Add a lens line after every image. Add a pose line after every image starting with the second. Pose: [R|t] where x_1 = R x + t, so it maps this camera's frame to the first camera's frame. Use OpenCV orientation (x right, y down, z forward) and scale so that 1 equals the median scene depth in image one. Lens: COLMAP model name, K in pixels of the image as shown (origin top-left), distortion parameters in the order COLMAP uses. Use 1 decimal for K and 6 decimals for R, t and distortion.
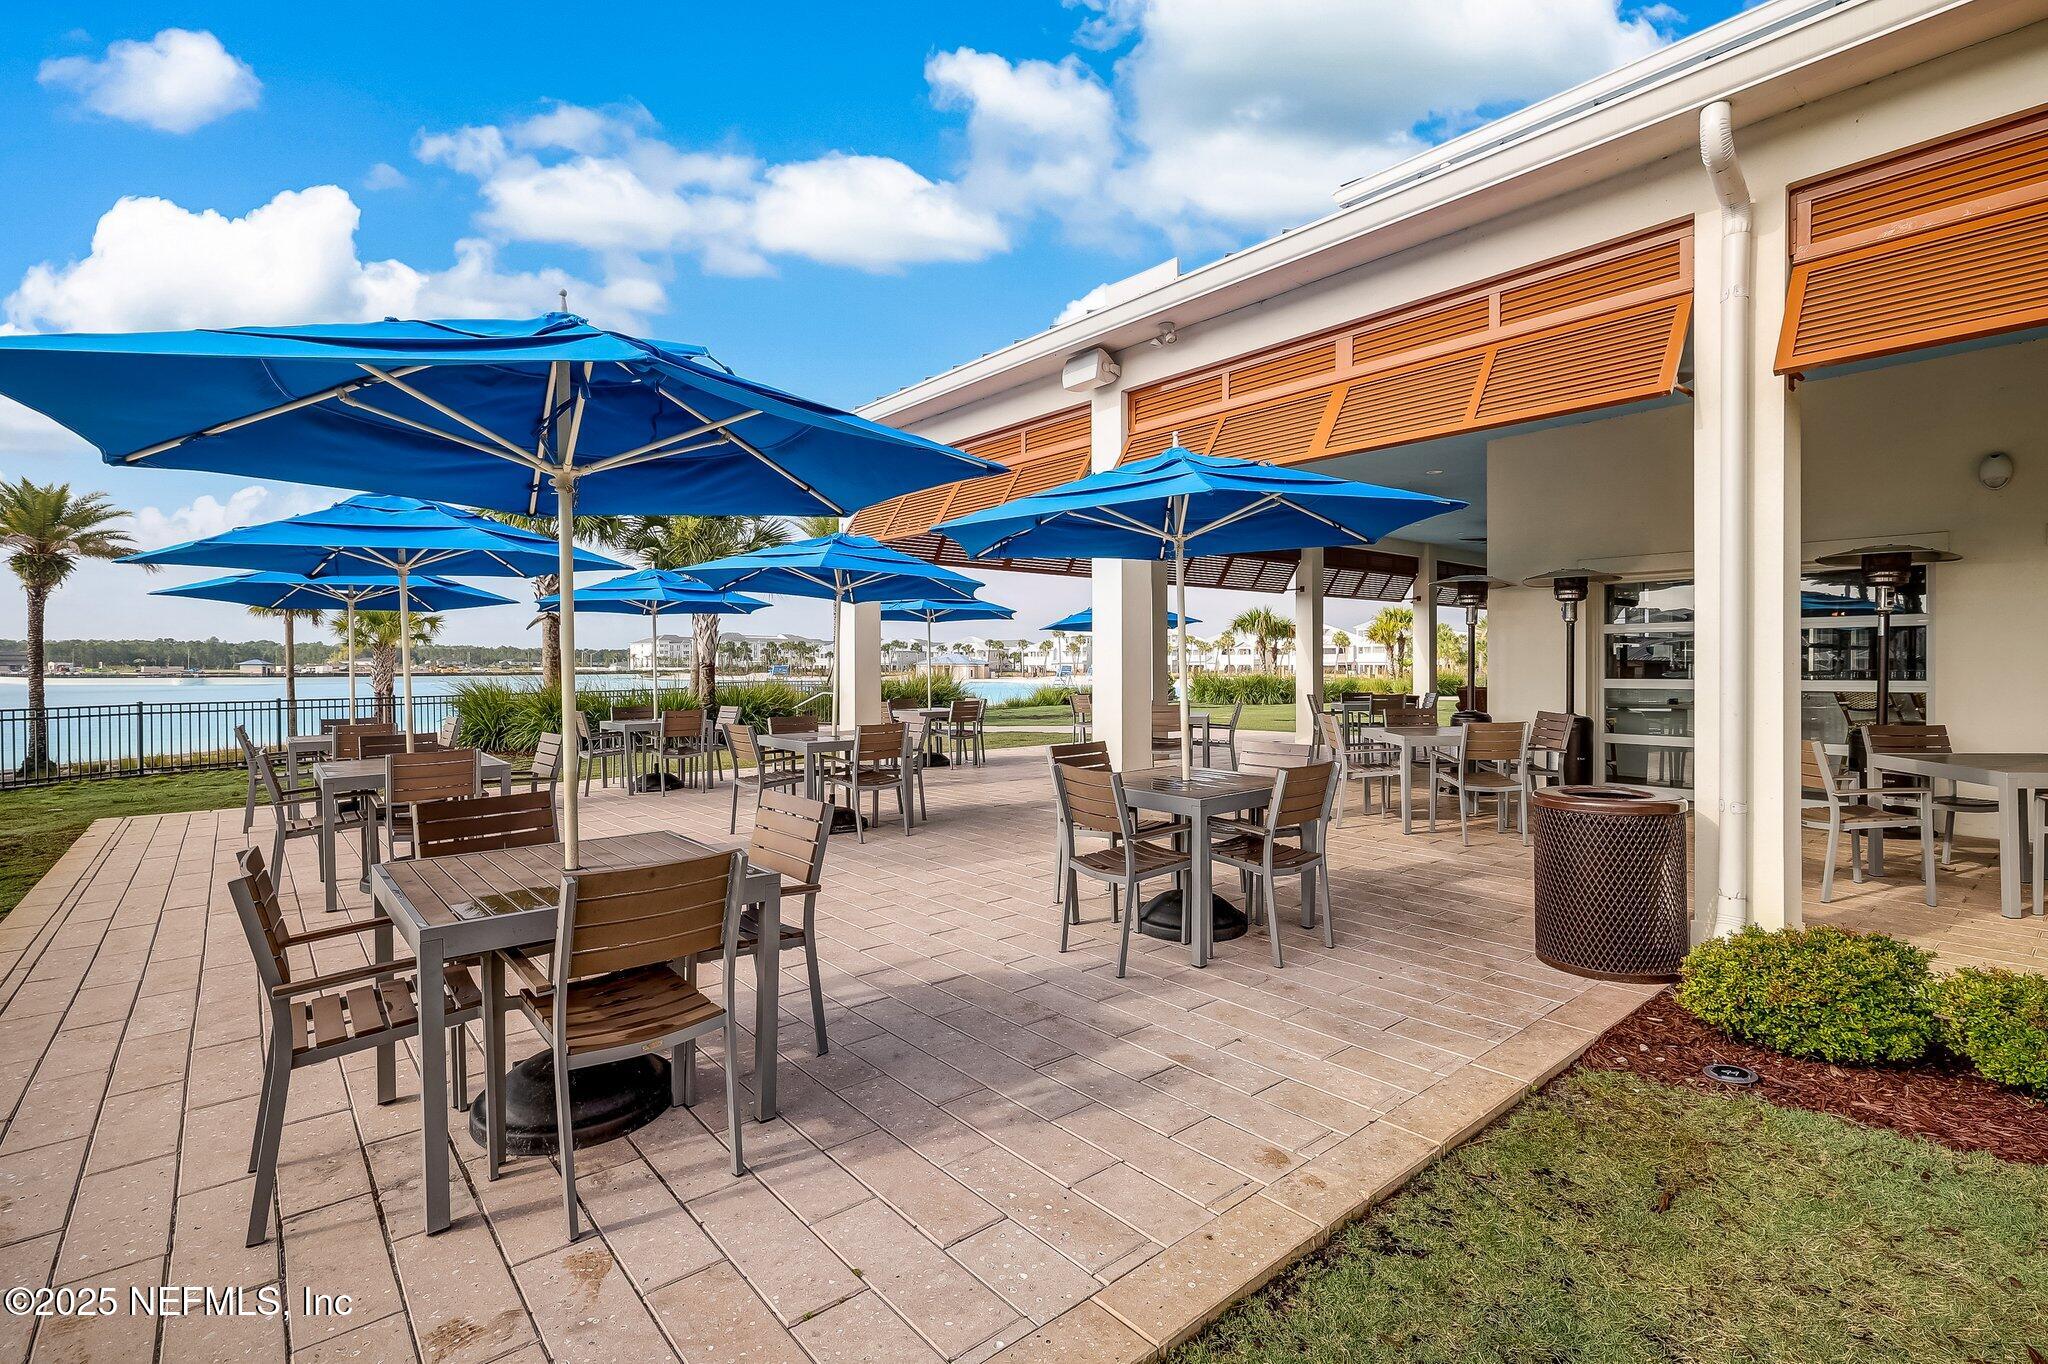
lens RADIAL K [[942.6, 0, 1023.5], [0, 942.6, 676.1], [0, 0, 1]] dist [0.000233, 0.000043]
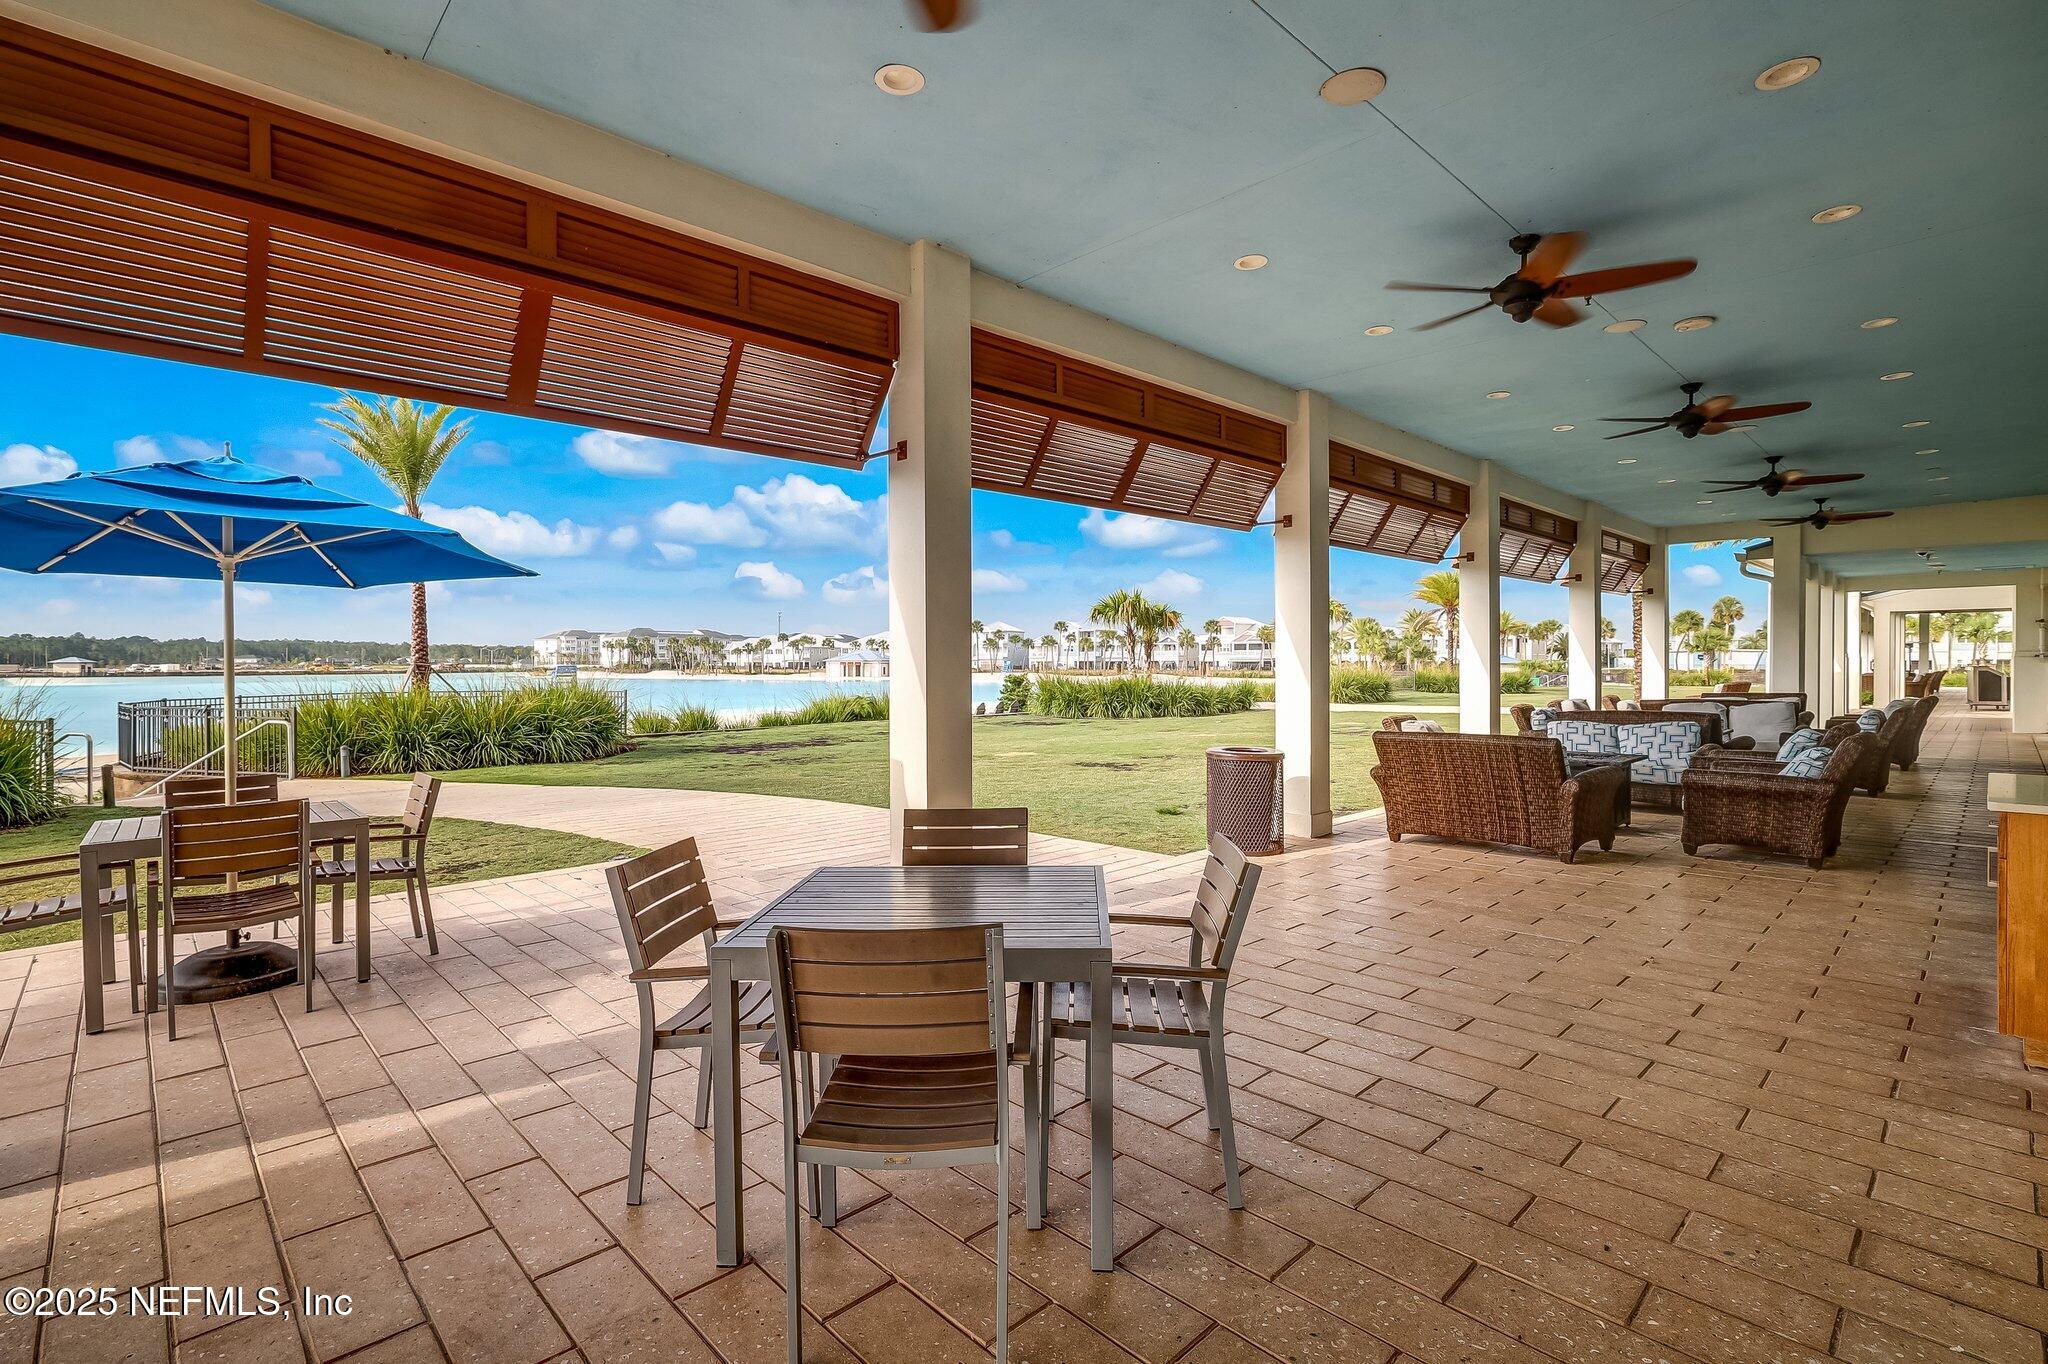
lens RADIAL K [[942.6, 0, 1027.4], [0, 942.6, 681.6], [0, 0, 1]] dist [0.000233, 0.000043]
pose [[0.997612, -0.003754, 0.068960, 0.023201], [0.003052, 0.999943, 0.010278, -0.001147], [-0.068995, -0.010043, 0.997566, 0.049424]]
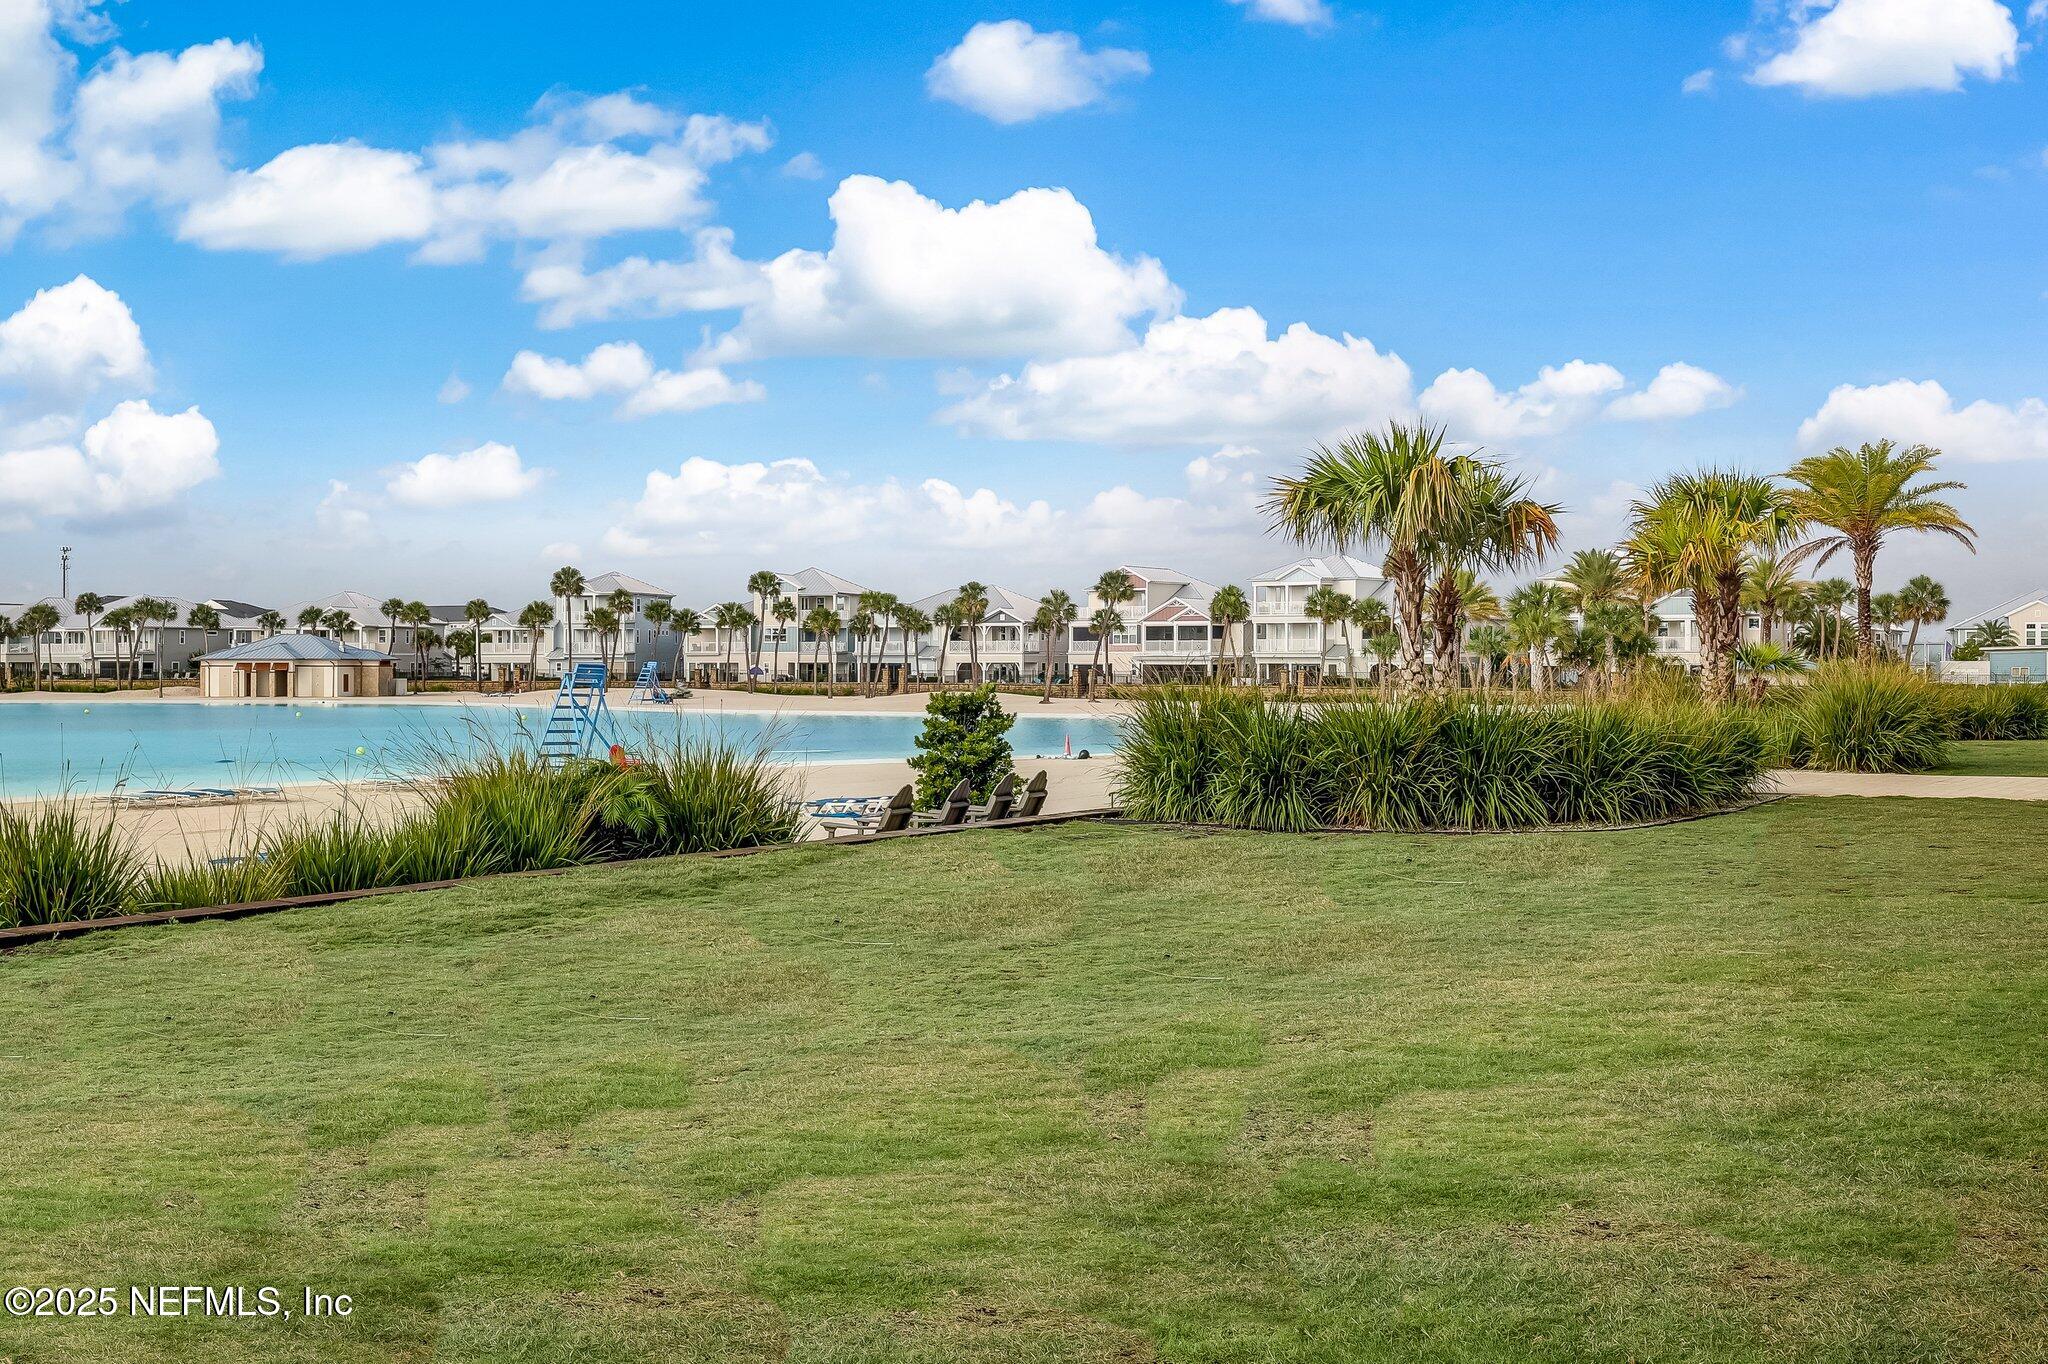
lens RADIAL K [[1989.1, 0, 1026.6], [0, 1989.1, 680.0], [0, 0, 1]] dist [-0.004516, 0.000000]
pose [[0.964997, 0.000174, 0.262261, 0.003282], [0.000772, 0.999994, -0.003503, -0.000896], [-0.262260, 0.003583, 0.964991, 0.102061]]
